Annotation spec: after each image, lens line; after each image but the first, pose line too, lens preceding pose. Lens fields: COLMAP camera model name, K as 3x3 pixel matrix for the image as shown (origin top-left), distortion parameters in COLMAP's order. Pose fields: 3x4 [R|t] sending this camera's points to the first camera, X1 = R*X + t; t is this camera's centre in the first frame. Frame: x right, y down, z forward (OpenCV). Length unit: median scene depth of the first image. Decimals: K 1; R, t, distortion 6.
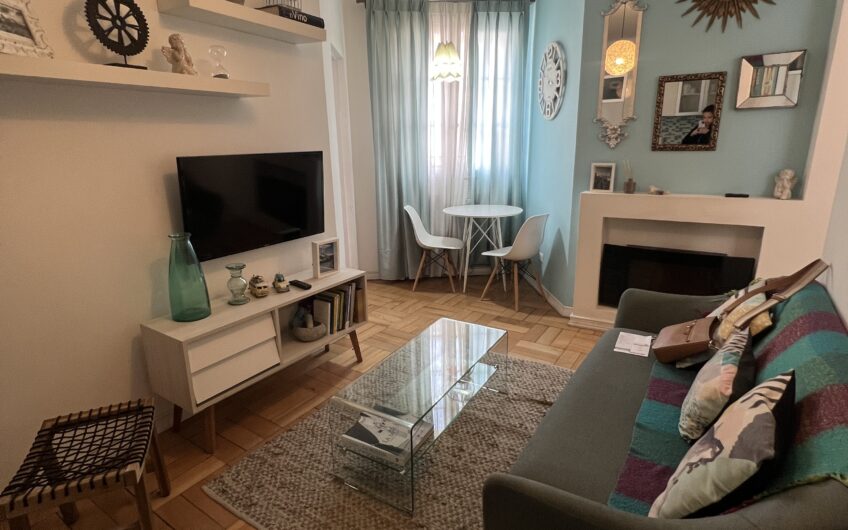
lens RADIAL K [[450.7, 0, 426.1], [0, 450.7, 261.8], [0, 0, 1]] dist [-0.003503, 0.000615]
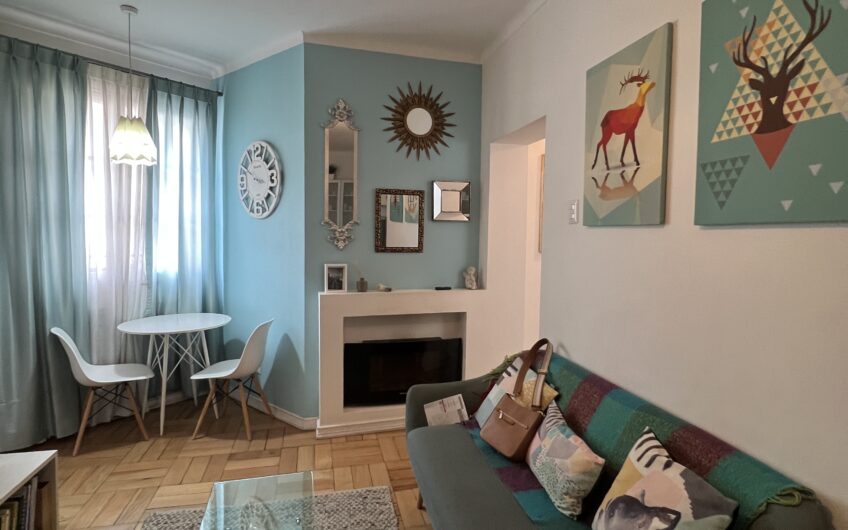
lens RADIAL K [[450.7, 0, 426.1], [0, 450.7, 261.8], [0, 0, 1]] dist [-0.003503, 0.000615]
pose [[0.684341, -0.016363, 0.728979, -0.187180], [0.162515, 0.978023, -0.130611, -0.053365], [-0.710821, 0.207853, 0.671960, 0.158877]]
